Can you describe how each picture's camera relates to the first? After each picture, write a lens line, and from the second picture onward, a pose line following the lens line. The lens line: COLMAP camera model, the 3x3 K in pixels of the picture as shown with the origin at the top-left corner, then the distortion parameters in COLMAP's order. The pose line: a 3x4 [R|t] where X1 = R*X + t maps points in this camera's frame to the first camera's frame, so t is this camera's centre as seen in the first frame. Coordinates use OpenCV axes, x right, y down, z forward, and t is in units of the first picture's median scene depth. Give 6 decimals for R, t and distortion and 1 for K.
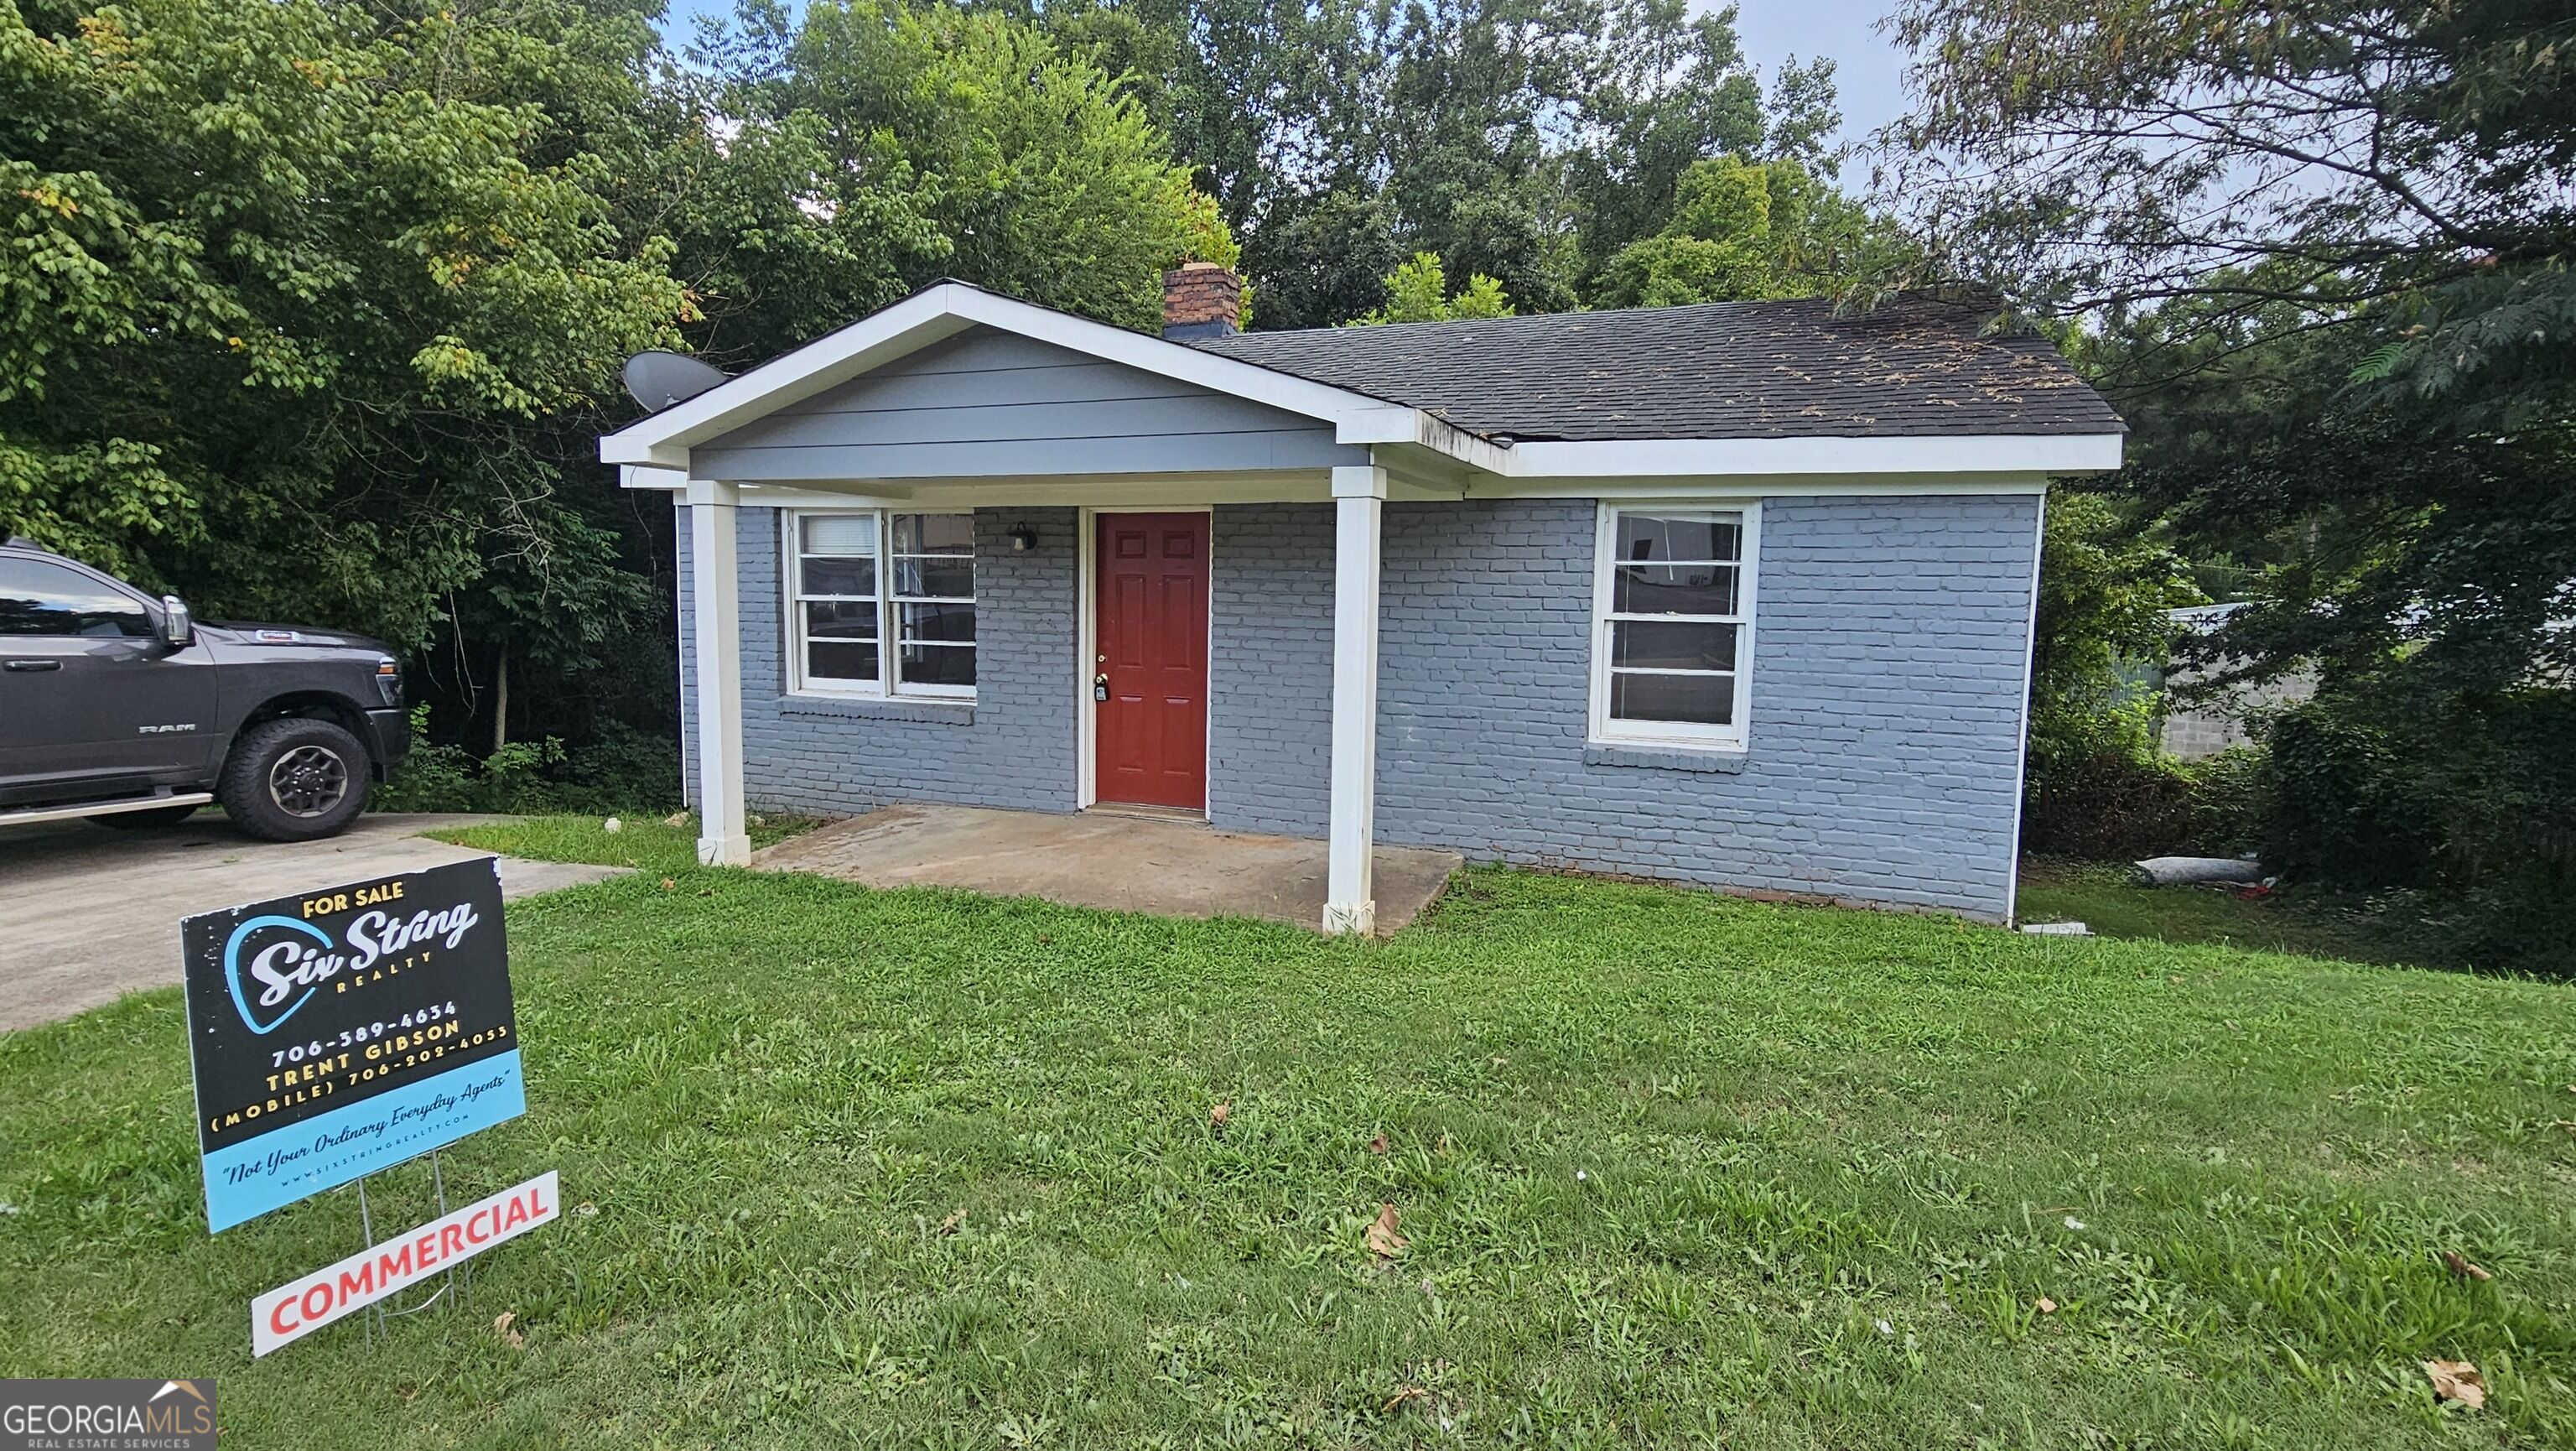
lens RADIAL K [[1248.8, 0, 1302.0], [0, 1248.8, 721.9], [0, 0, 1]] dist [-0.004013, -0.000305]
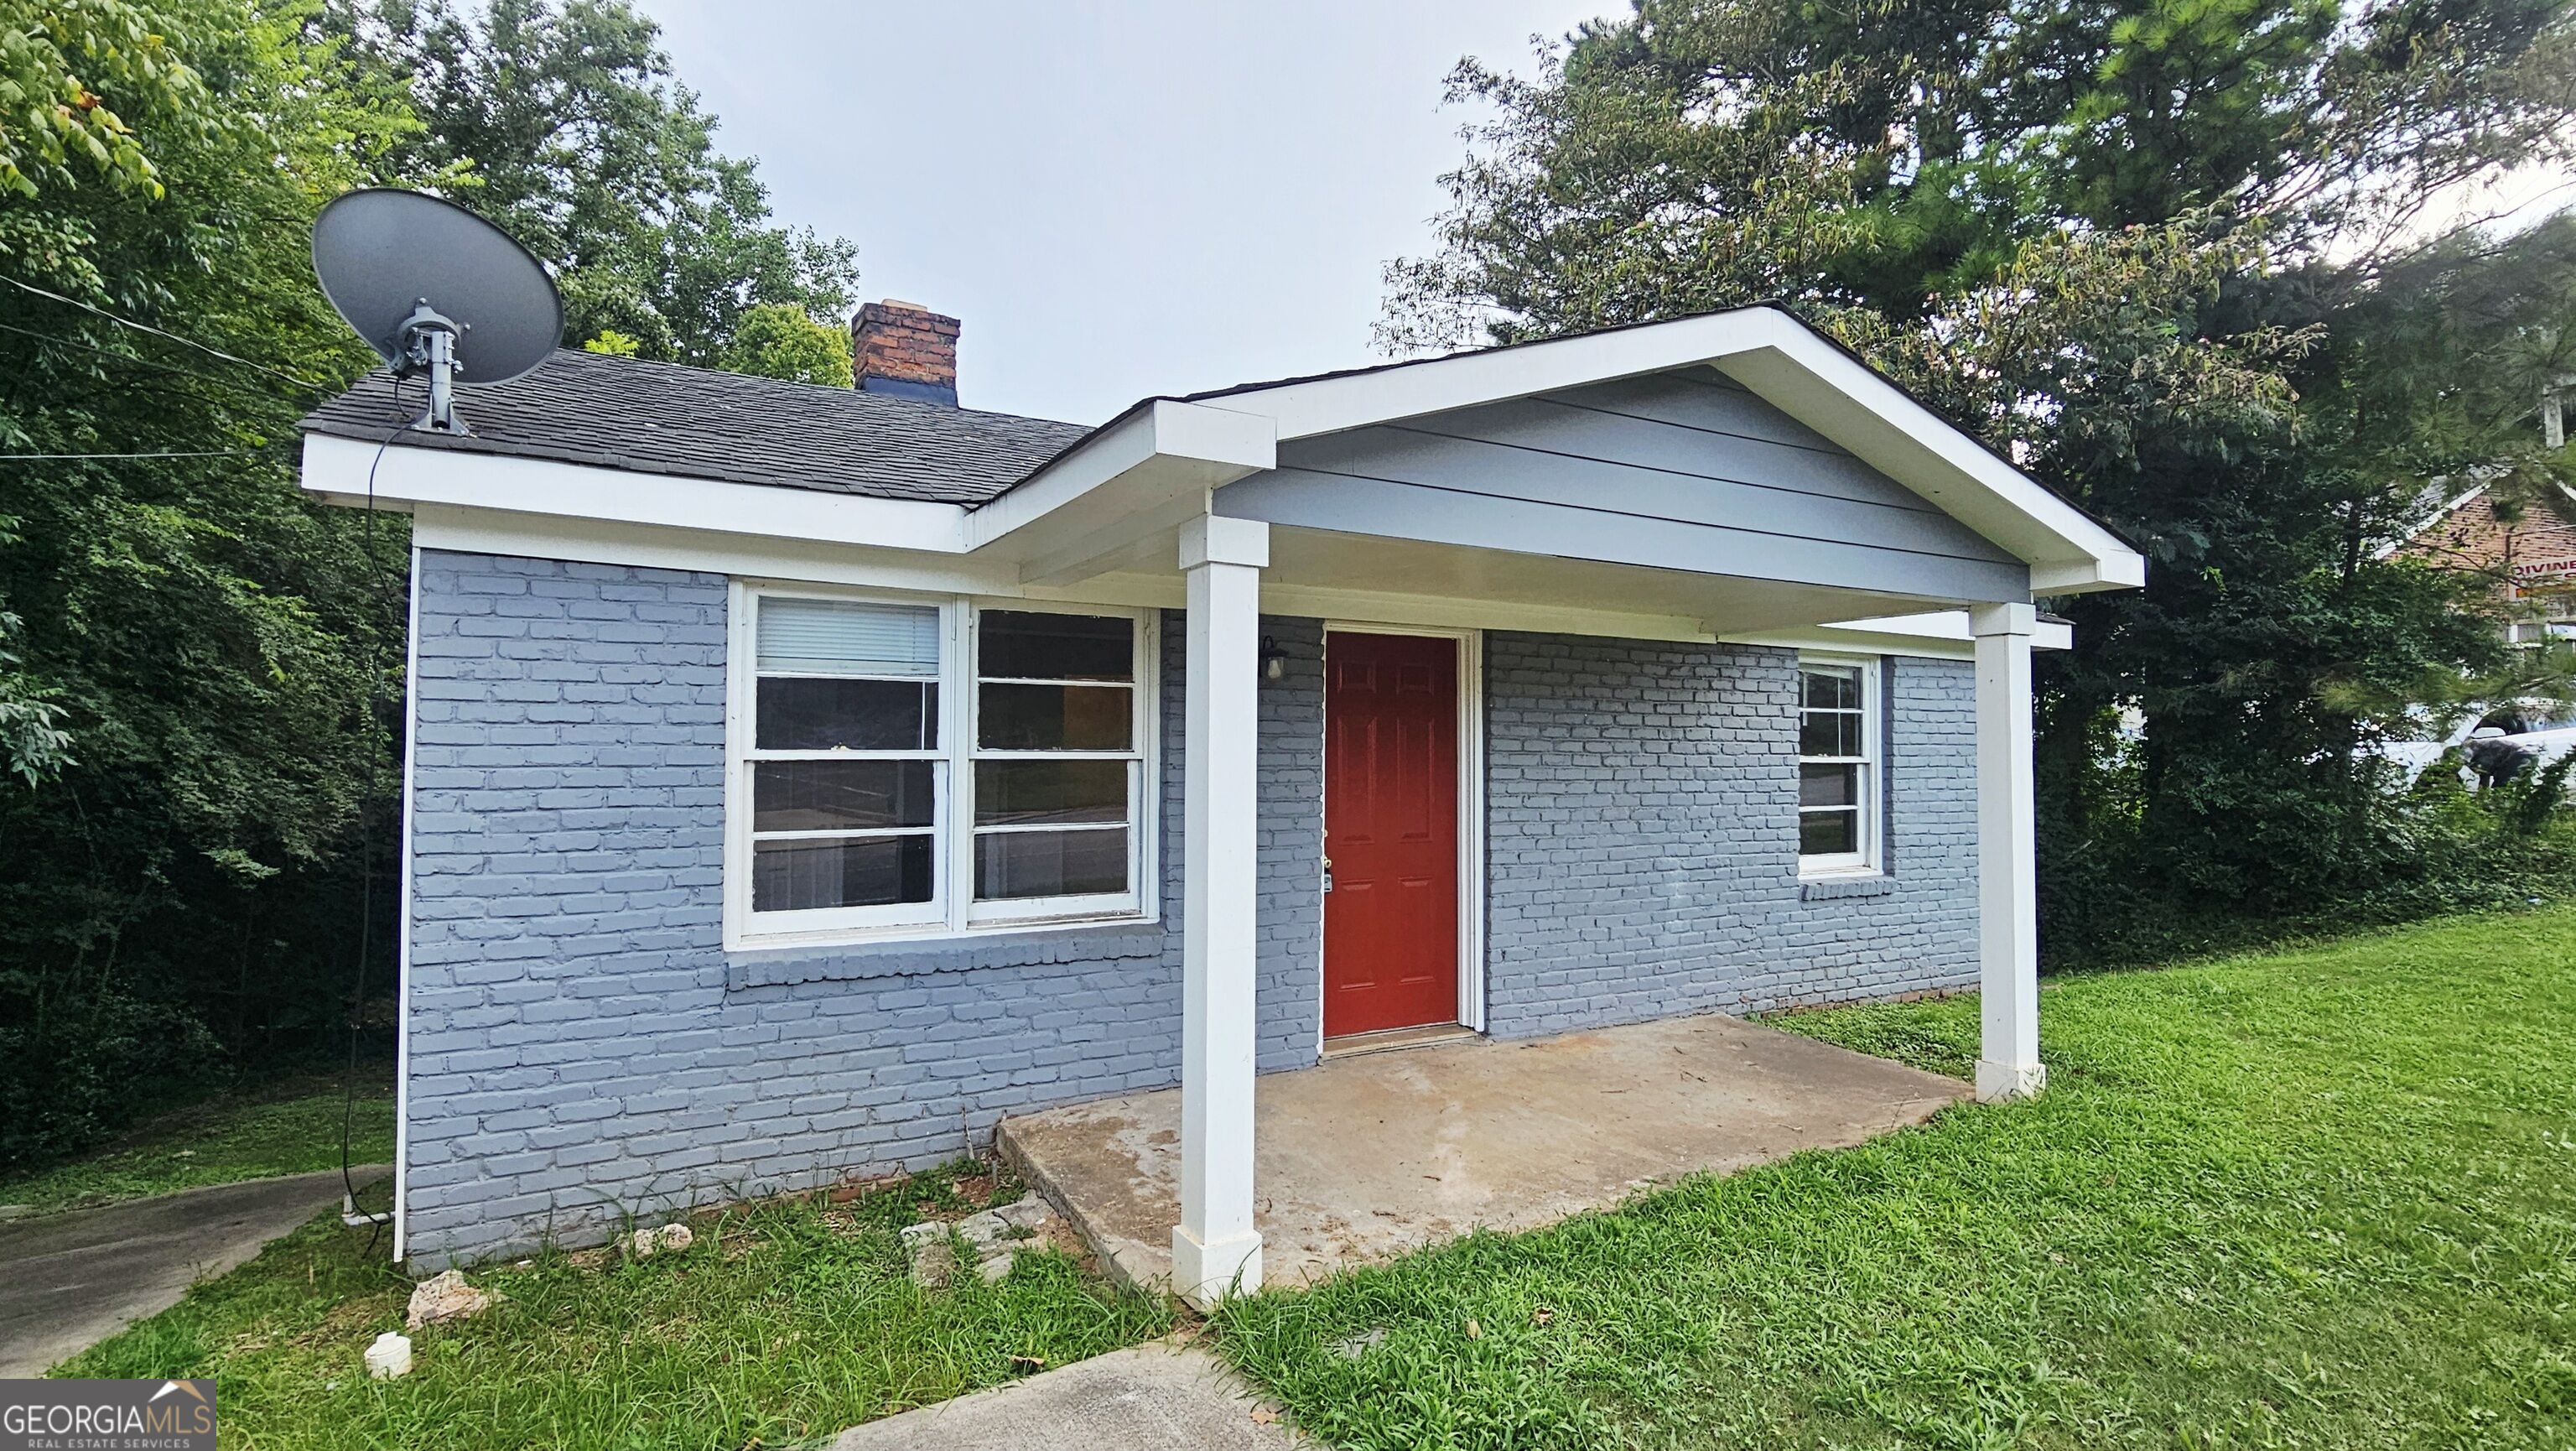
lens RADIAL K [[1248.8, 0, 1302.0], [0, 1248.8, 721.9], [0, 0, 1]] dist [-0.004013, -0.000305]
pose [[0.628037, 0.010202, 0.778117, -0.731548], [0.091368, 0.992031, -0.086752, -0.053840], [-0.772801, 0.125579, 0.622100, 0.569056]]
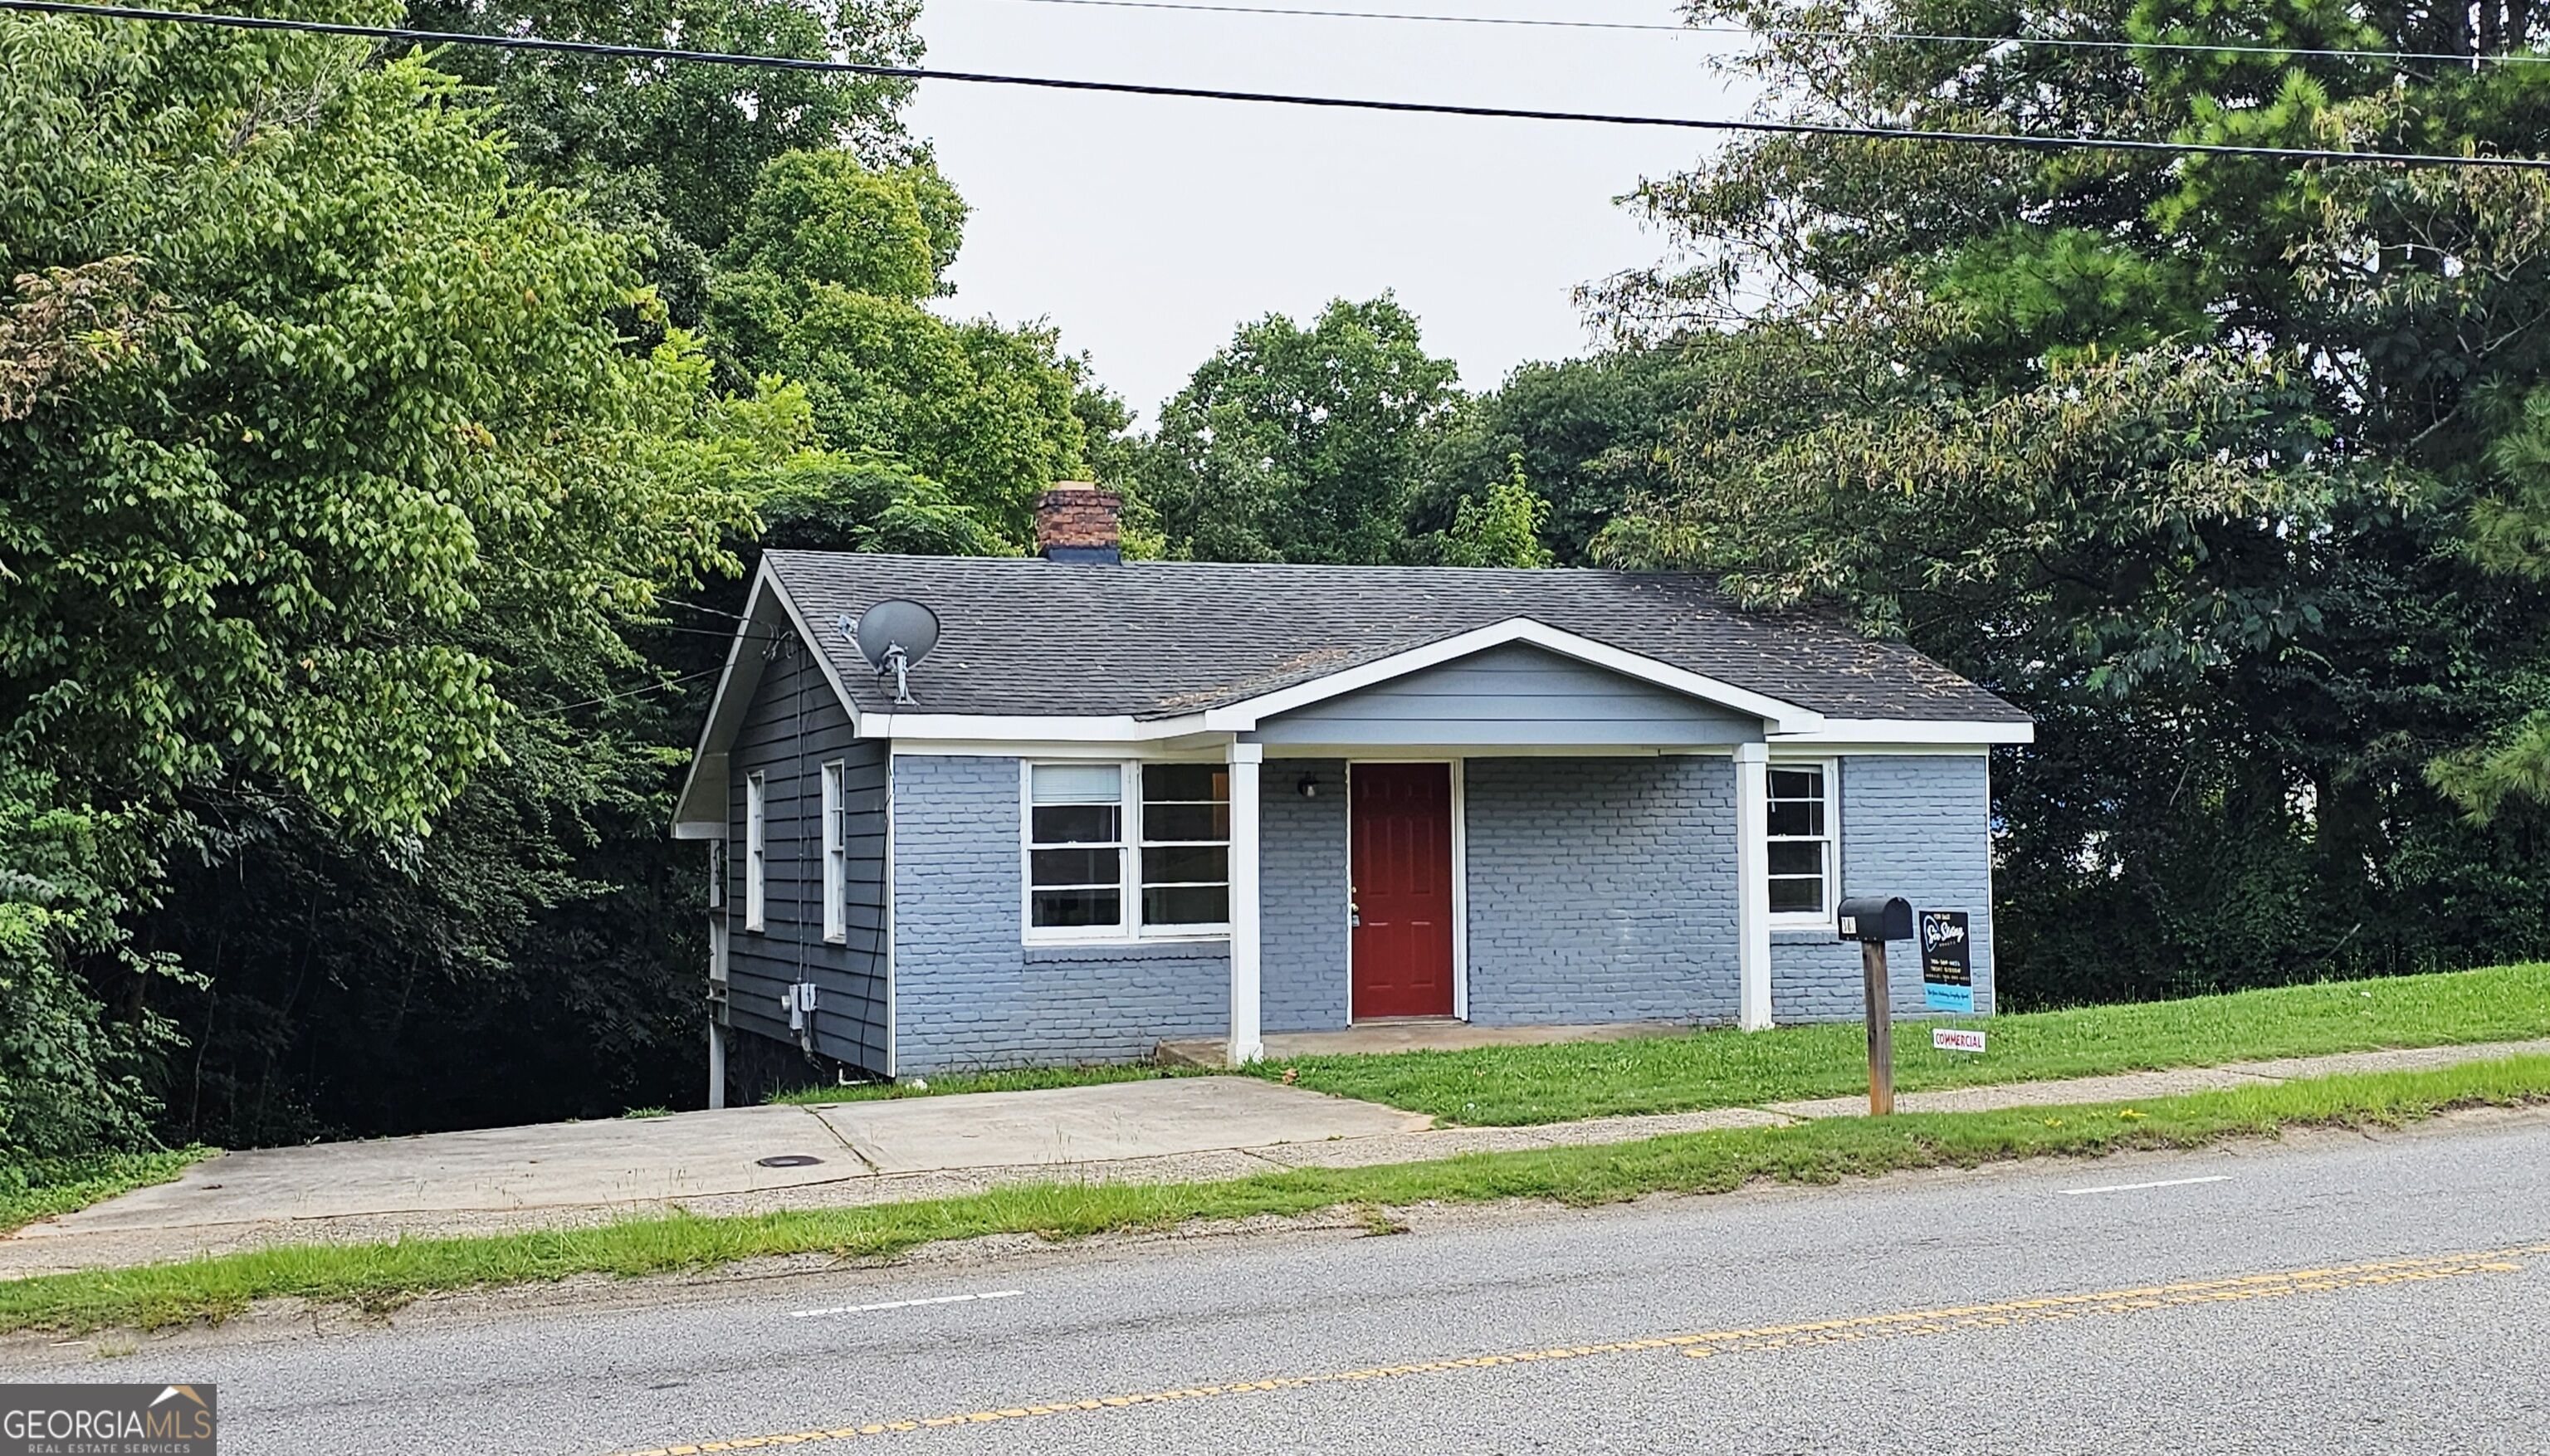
lens RADIAL K [[2975.1, 0, 1346.4], [0, 2975.1, 728.9], [0, 0, 1]] dist [0.199389, -0.007050]
pose [[0.758770, 0.002467, 0.651354, -1.956233], [0.095208, 0.988833, -0.114654, 0.115697], [-0.644363, 0.149010, 0.750062, -1.061286]]
